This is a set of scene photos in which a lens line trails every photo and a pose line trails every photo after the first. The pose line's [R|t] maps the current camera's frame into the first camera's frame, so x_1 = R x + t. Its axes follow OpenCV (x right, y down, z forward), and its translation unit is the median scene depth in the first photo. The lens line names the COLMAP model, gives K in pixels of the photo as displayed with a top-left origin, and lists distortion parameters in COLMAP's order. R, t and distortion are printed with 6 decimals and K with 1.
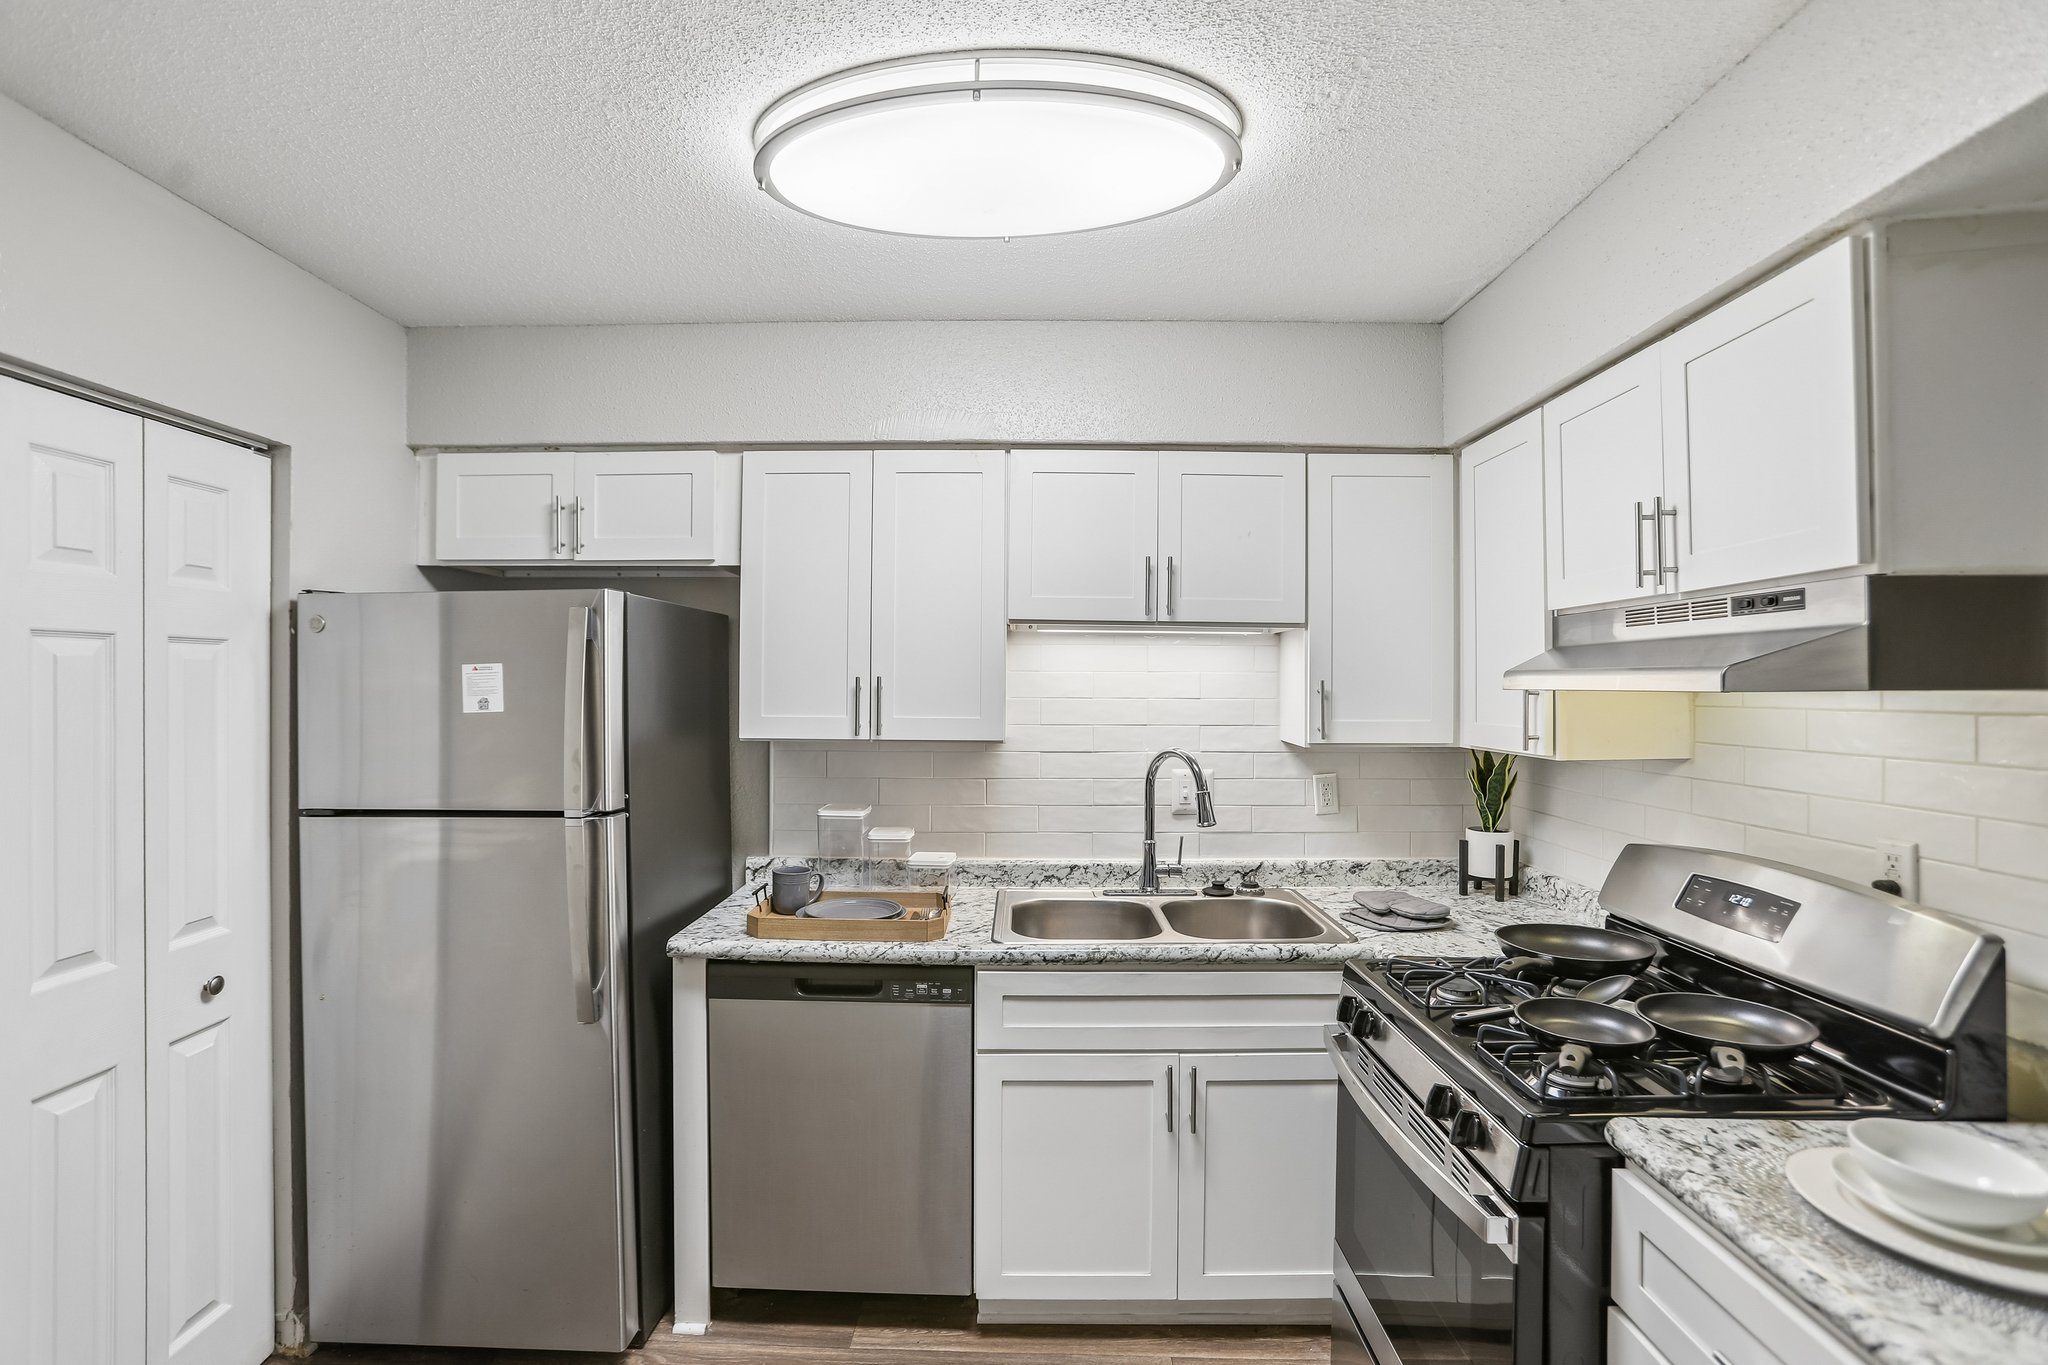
lens RADIAL K [[943.4, 0, 1014.9], [0, 943.4, 681.4], [0, 0, 1]] dist [-0.075765, 0.035219]
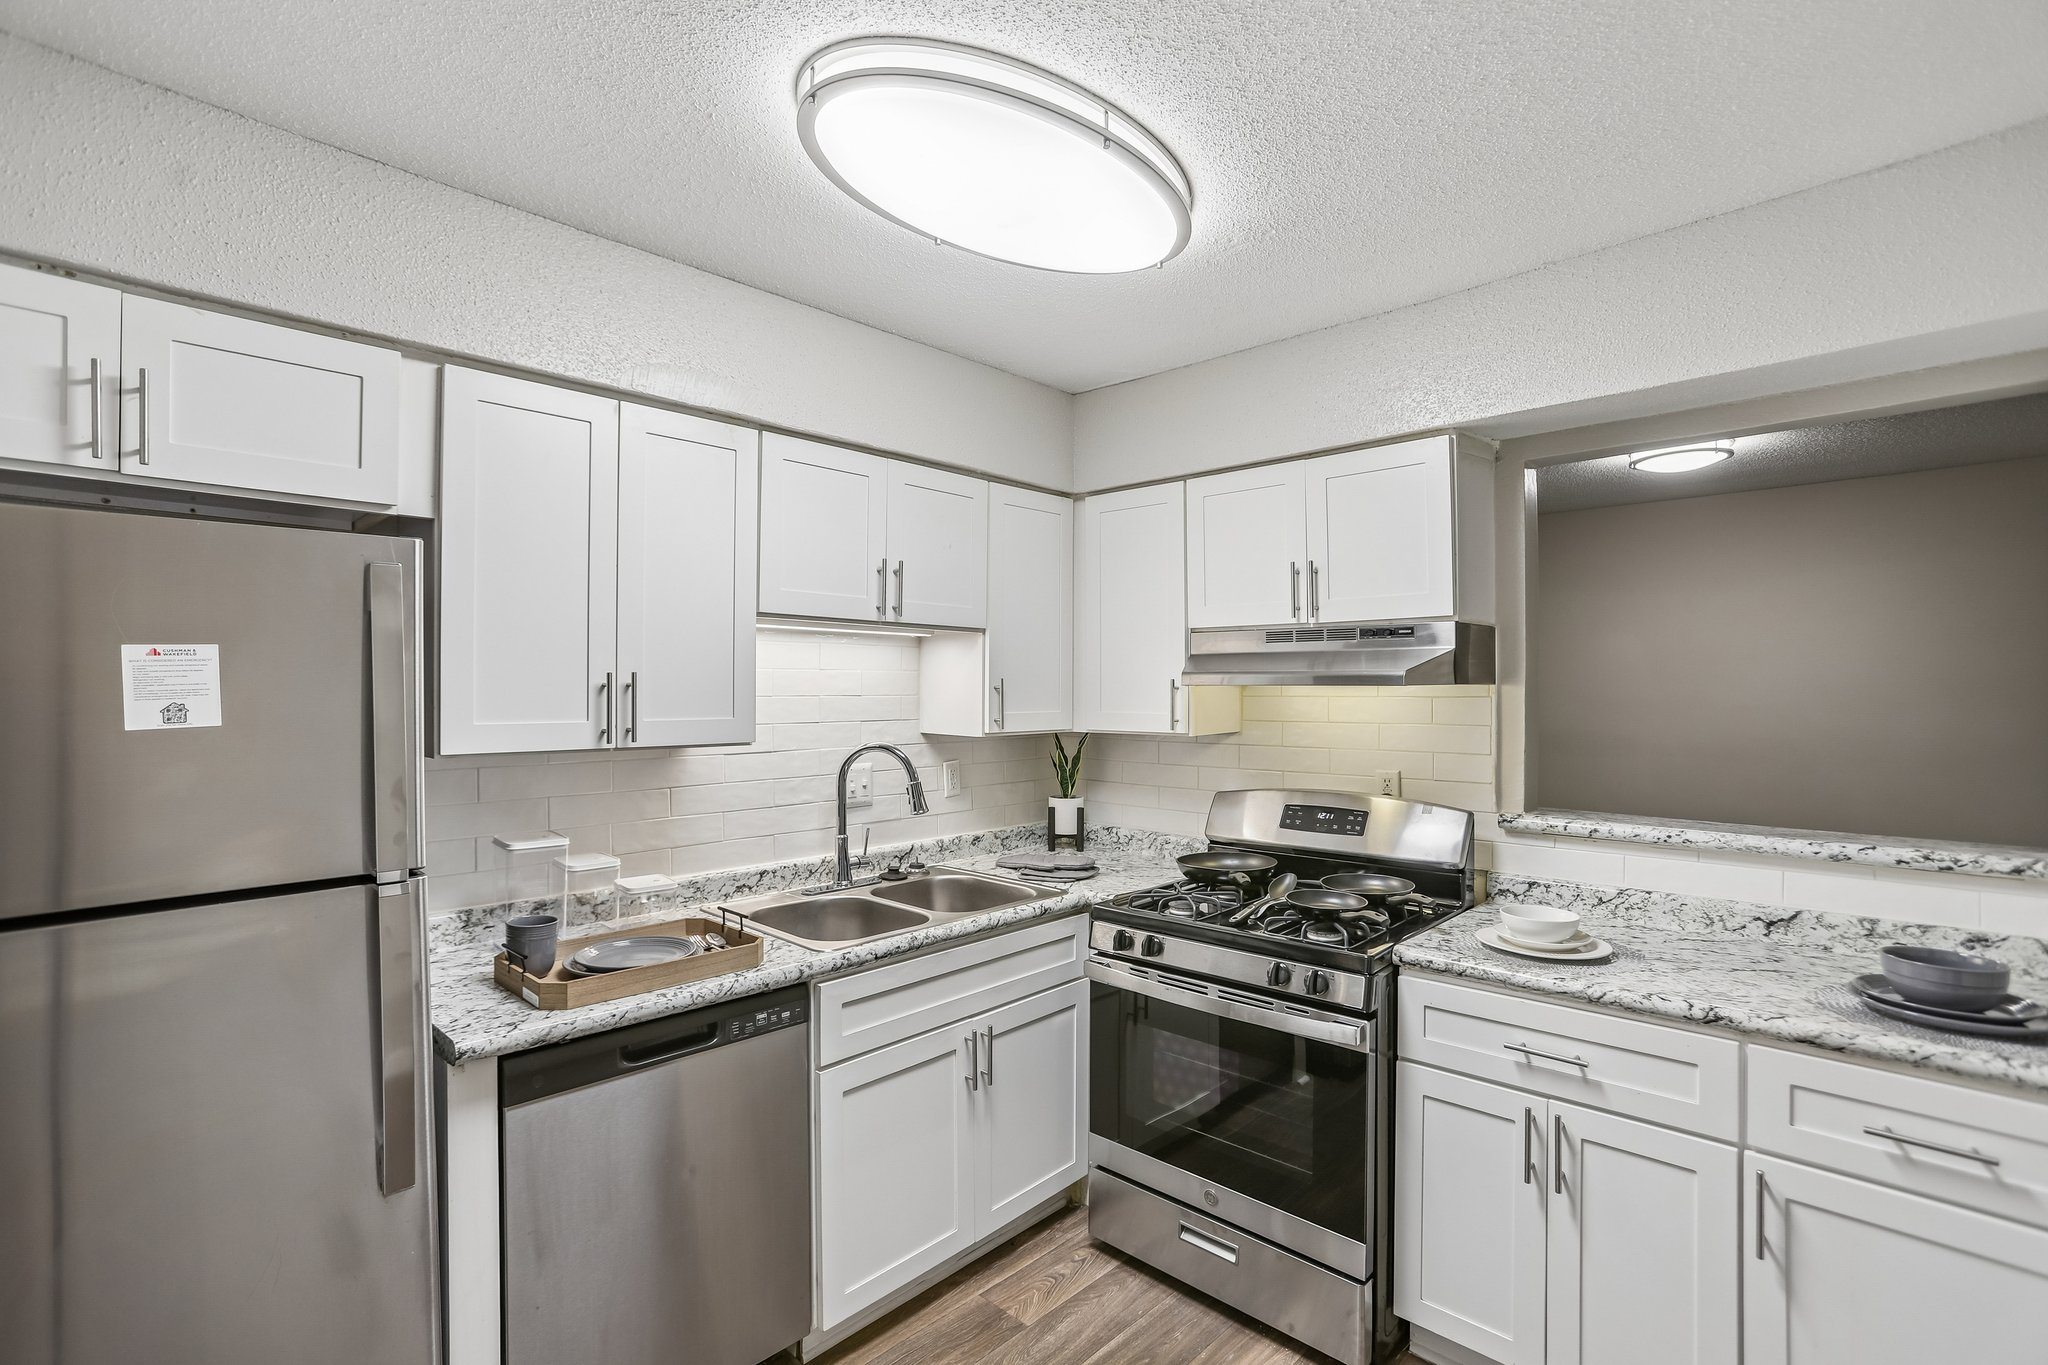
lens RADIAL K [[943.4, 0, 1014.9], [0, 943.4, 681.4], [0, 0, 1]] dist [-0.075765, 0.035219]
pose [[0.683210, 0.001519, 0.730220, -0.517954], [-0.002152, 0.999998, -0.000067, 0.002536], [-0.730219, -0.001526, 0.683212, 0.184446]]
